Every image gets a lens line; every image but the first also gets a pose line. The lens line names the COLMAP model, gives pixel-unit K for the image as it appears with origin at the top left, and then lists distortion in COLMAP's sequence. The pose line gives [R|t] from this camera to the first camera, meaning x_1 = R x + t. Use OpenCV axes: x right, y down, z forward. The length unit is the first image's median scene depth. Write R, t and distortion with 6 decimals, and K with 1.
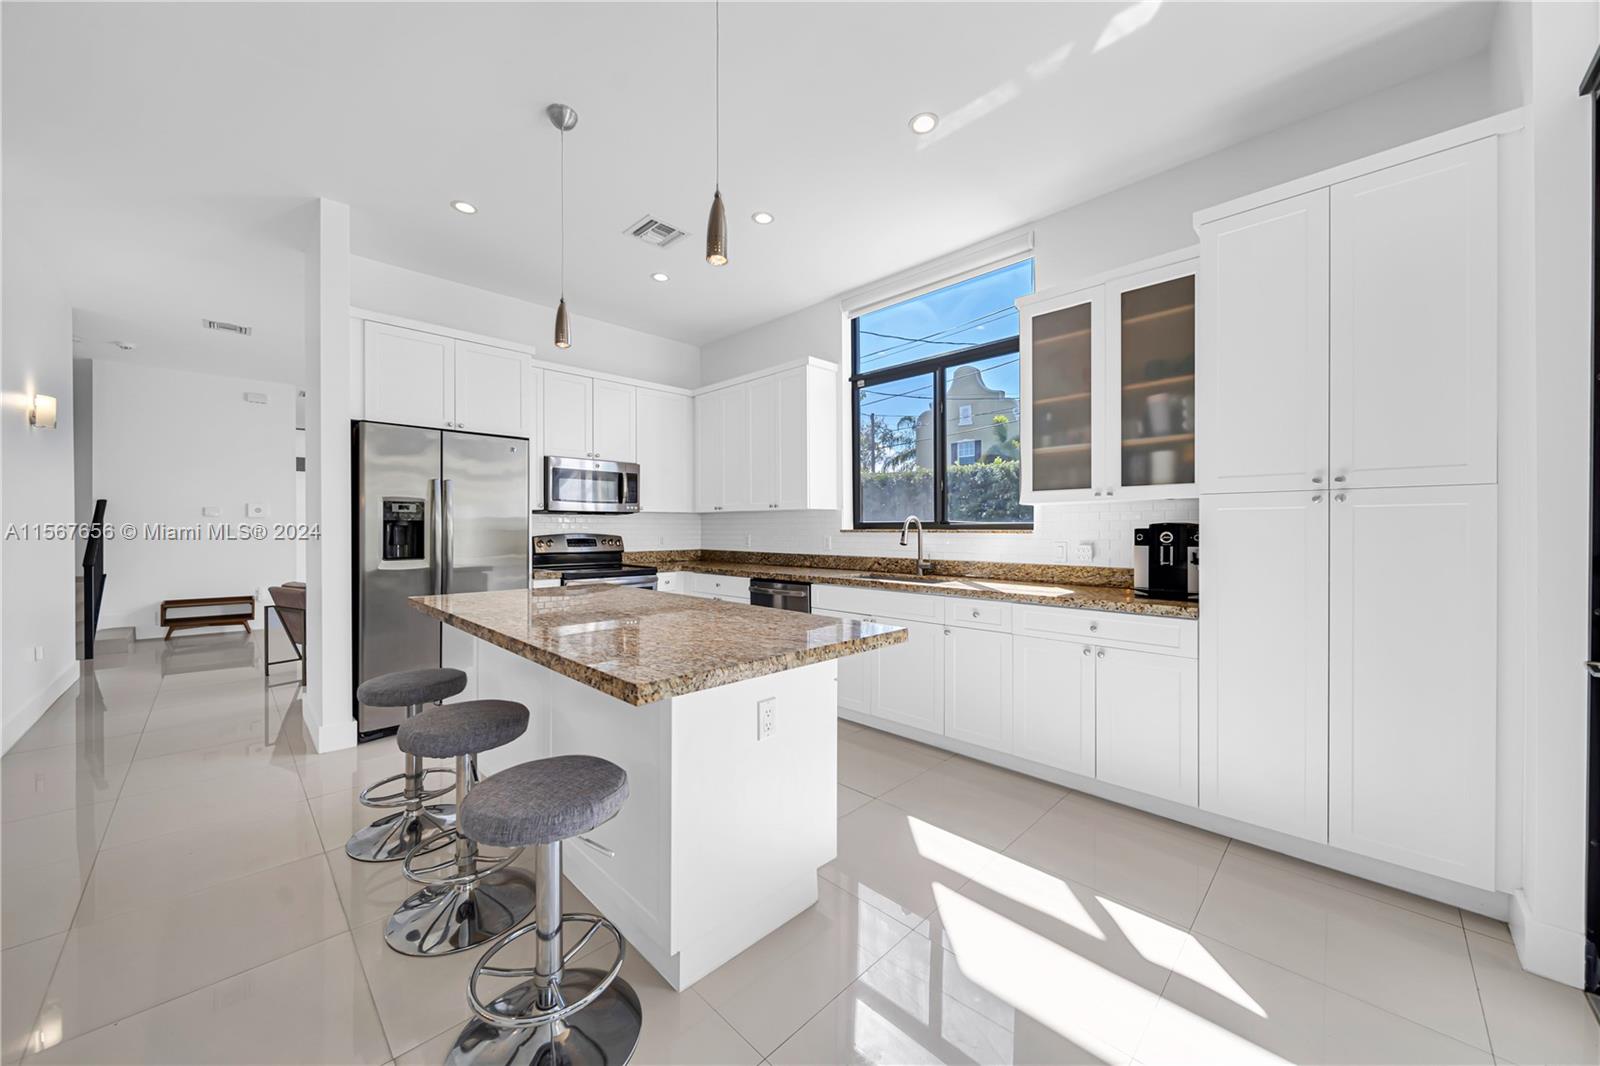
lens RADIAL K [[564.7, 0, 800.0], [0, 564.7, 533.0], [0, 0, 1]] dist [0.000822, -0.000113]
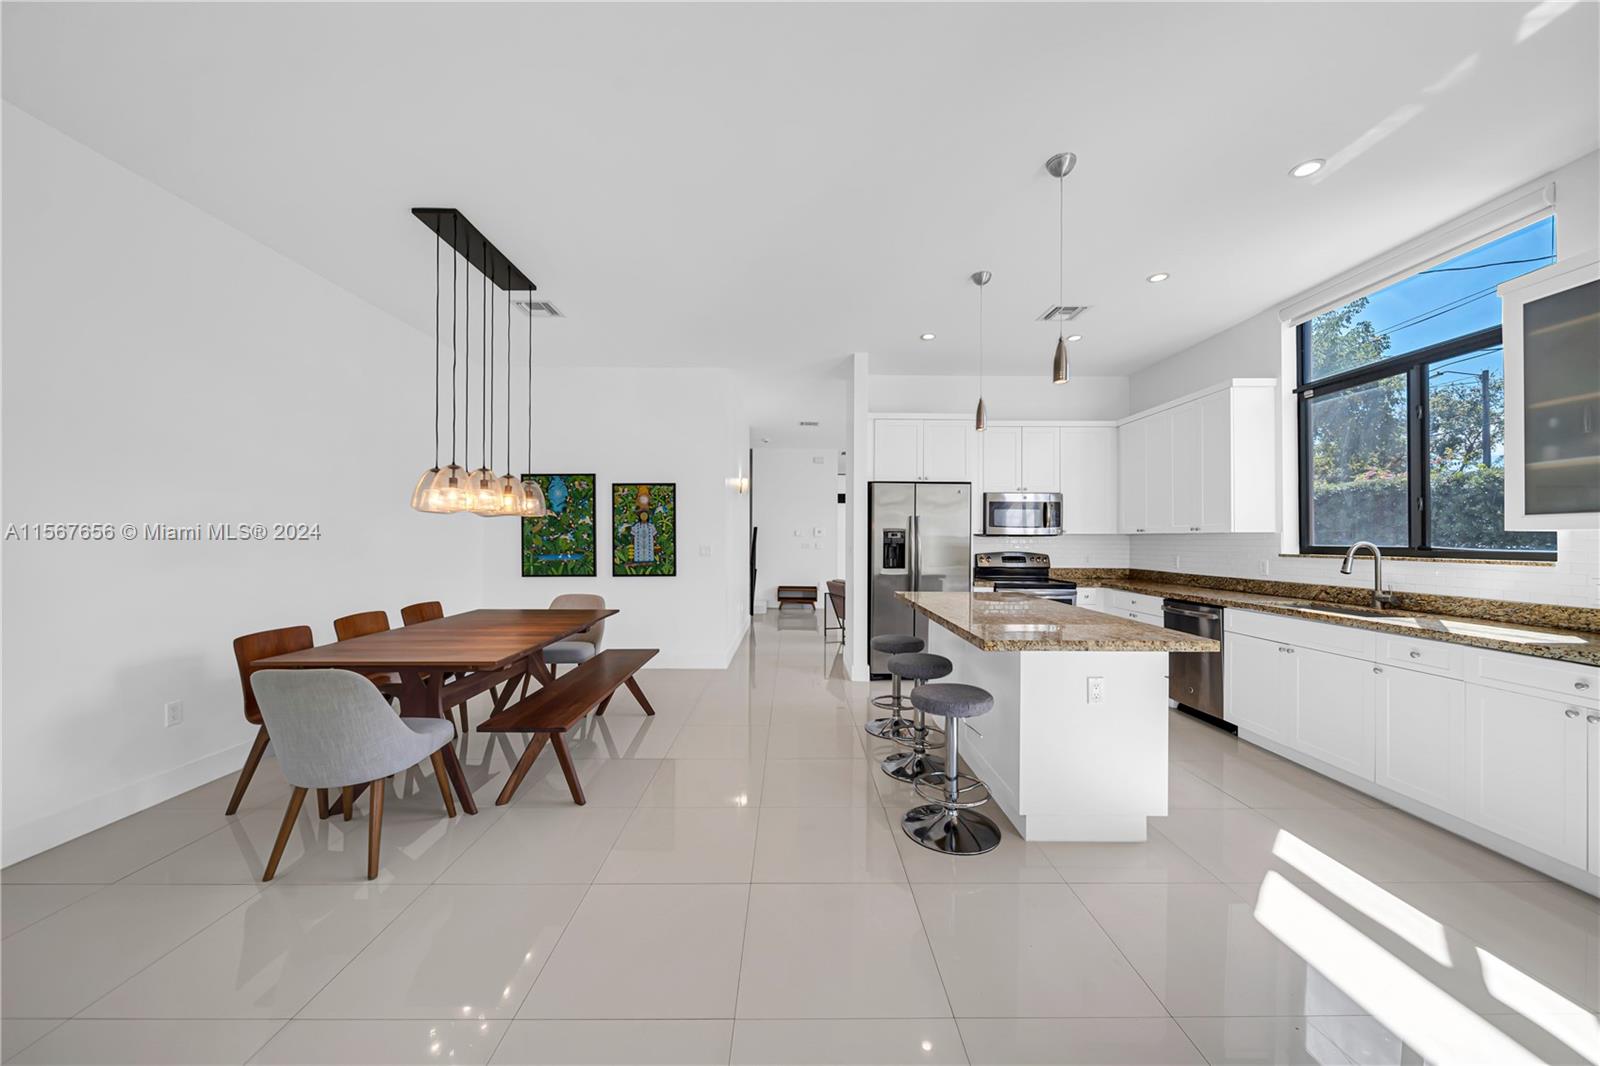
lens RADIAL K [[564.7, 0, 800.0], [0, 564.7, 533.0], [0, 0, 1]] dist [0.000822, -0.000113]
pose [[0.706707, -0.005311, -0.707486, 0.192501], [-0.008929, 0.999825, -0.016425, -0.019671], [0.707450, 0.017925, 0.706536, -0.252406]]
